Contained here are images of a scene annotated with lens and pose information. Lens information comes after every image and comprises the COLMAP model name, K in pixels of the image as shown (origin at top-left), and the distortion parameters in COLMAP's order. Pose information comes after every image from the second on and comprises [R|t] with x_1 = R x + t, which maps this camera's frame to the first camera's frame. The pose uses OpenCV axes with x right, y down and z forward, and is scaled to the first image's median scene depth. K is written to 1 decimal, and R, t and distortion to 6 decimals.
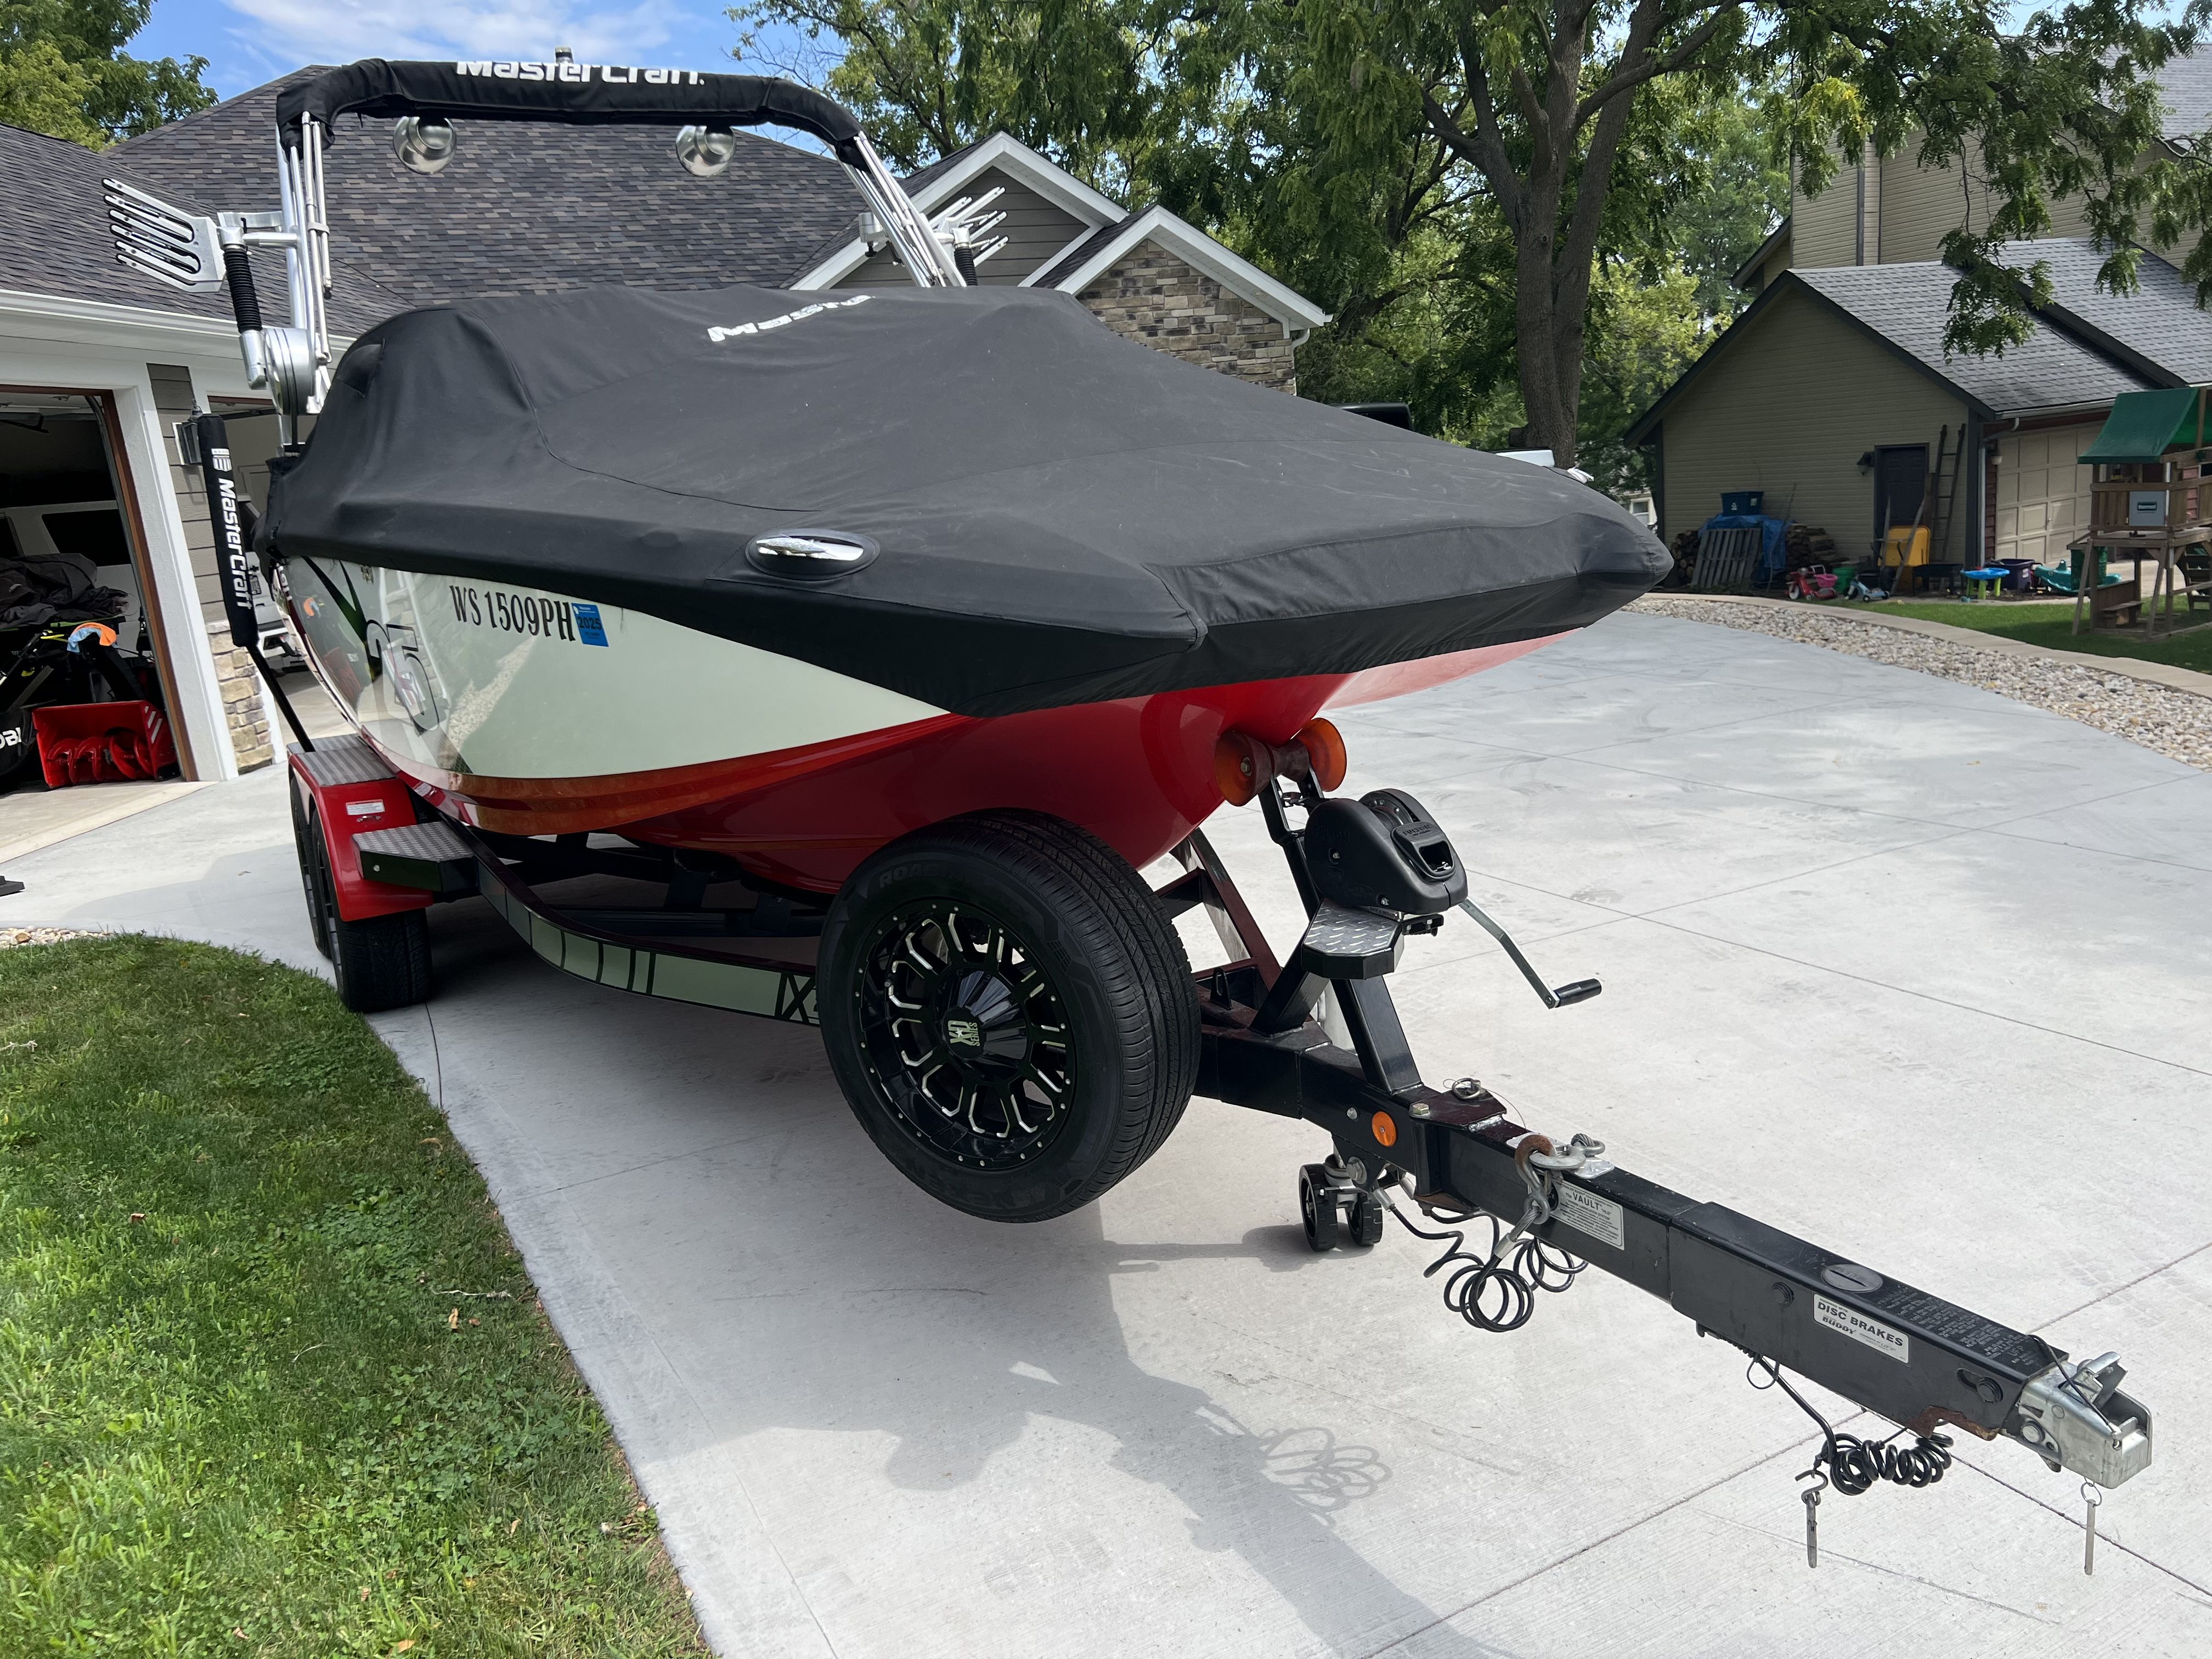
lens RADIAL K [[1676.8, 0, 1113.7], [0, 1676.8, 834.2], [0, 0, 1]] dist [0.050172, -0.042259]
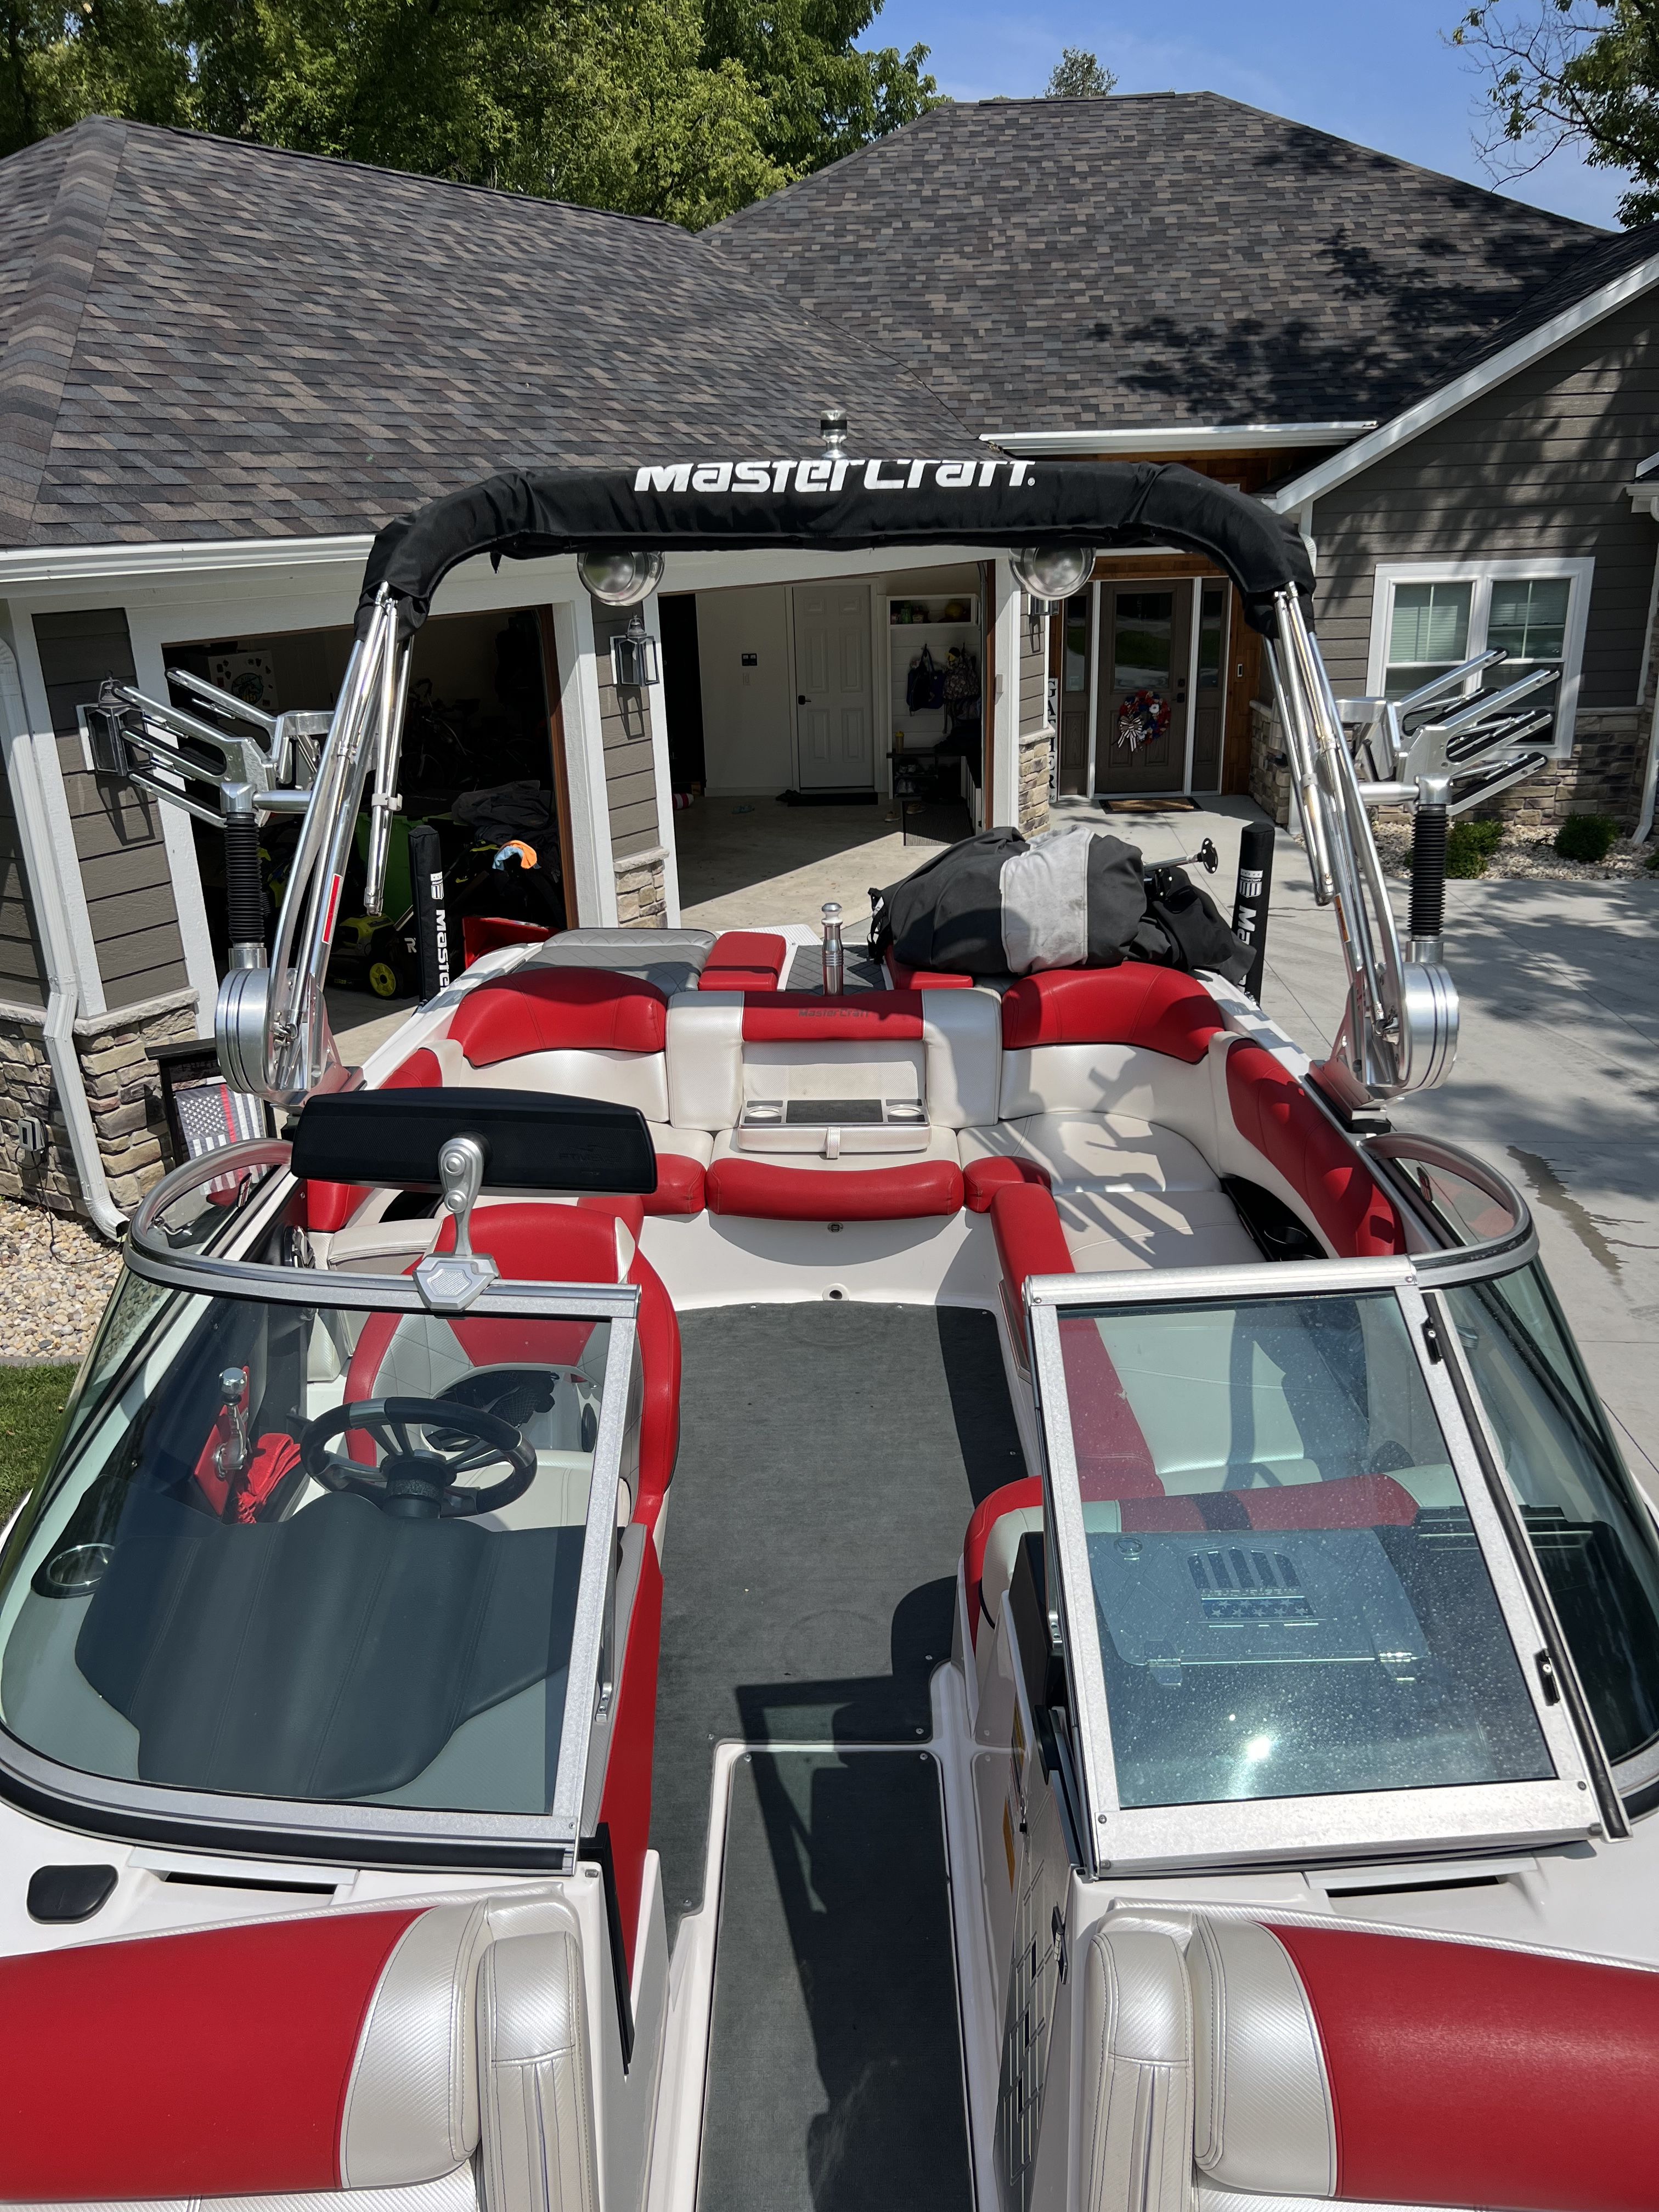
lens RADIAL K [[1676.8, 0, 813.1], [0, 1676.8, 1103.3], [0, 0, 1]] dist [0.050172, -0.042259]
pose [[0.858455, 0.233803, -0.456498, 0.002709], [-0.160211, 0.967756, 0.194372, -0.124479], [0.487224, -0.093724, 0.868233, 0.161803]]
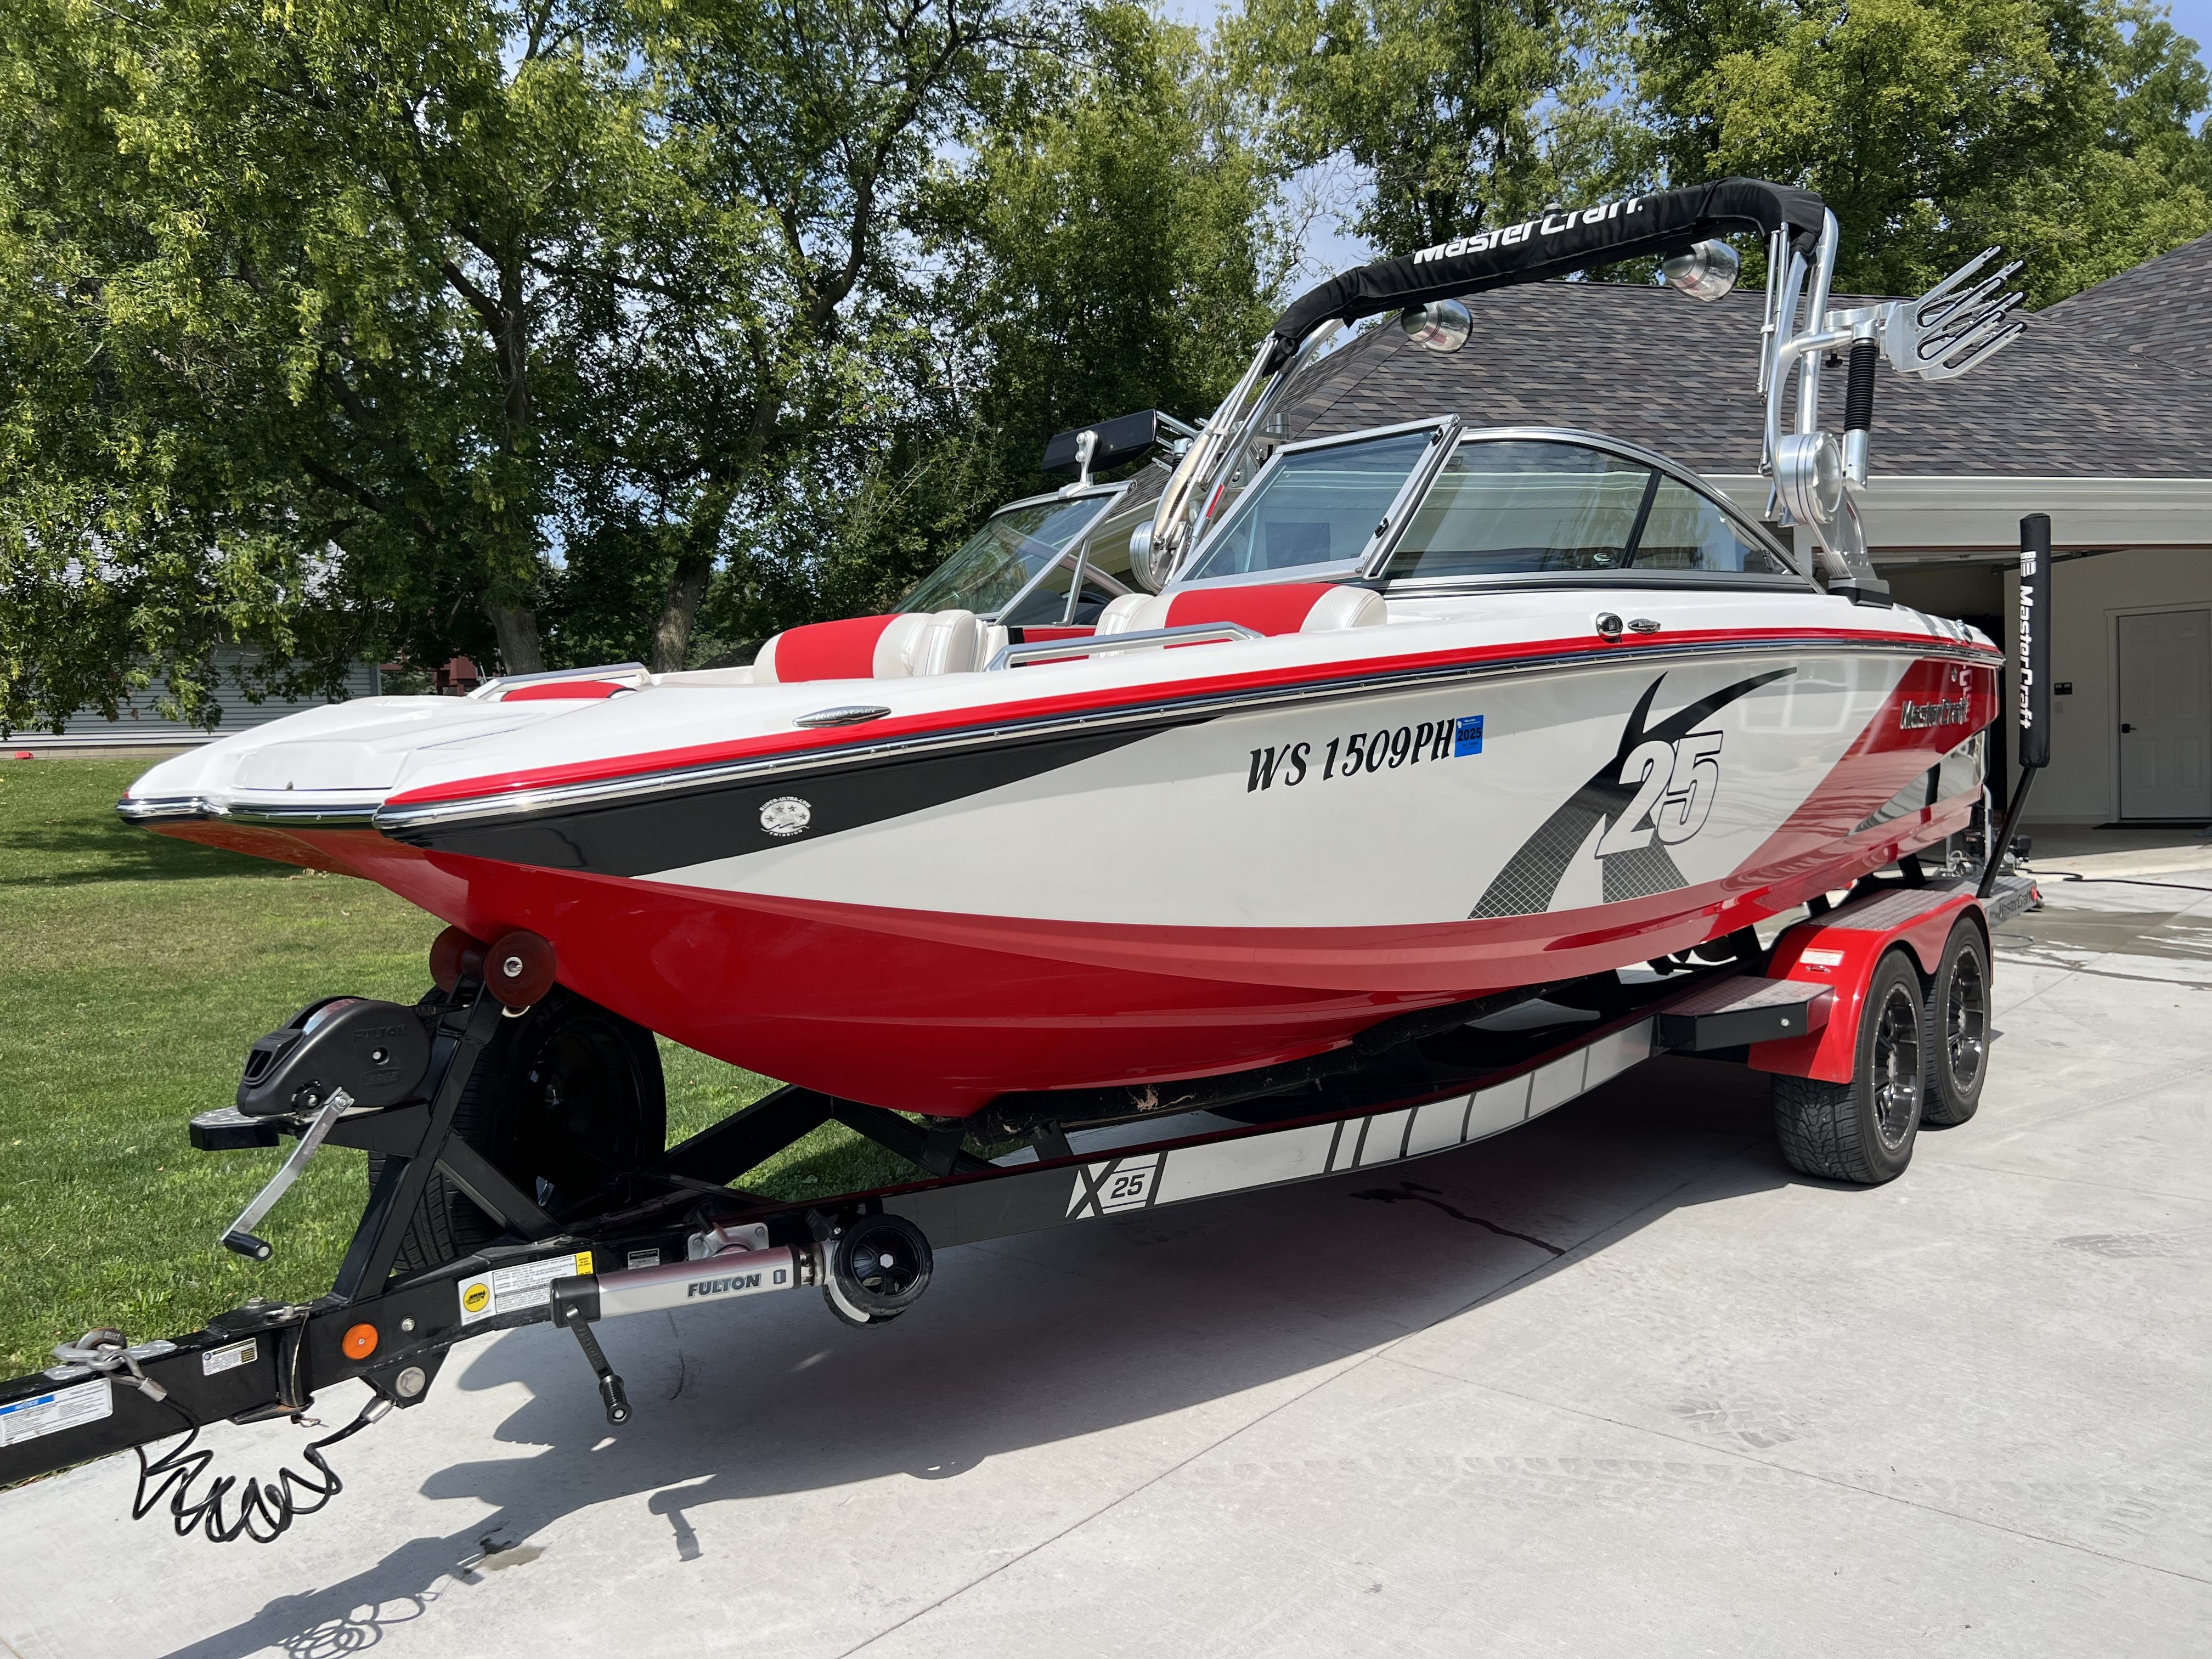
lens RADIAL K [[1676.8, 0, 1107.7], [0, 1676.8, 828.6], [0, 0, 1]] dist [0.050172, -0.042259]
pose [[0.351204, 0.122184, -0.928292, 0.198314], [-0.193241, 0.979562, 0.055822, -0.042162], [0.916141, 0.159779, 0.367637, 0.168967]]
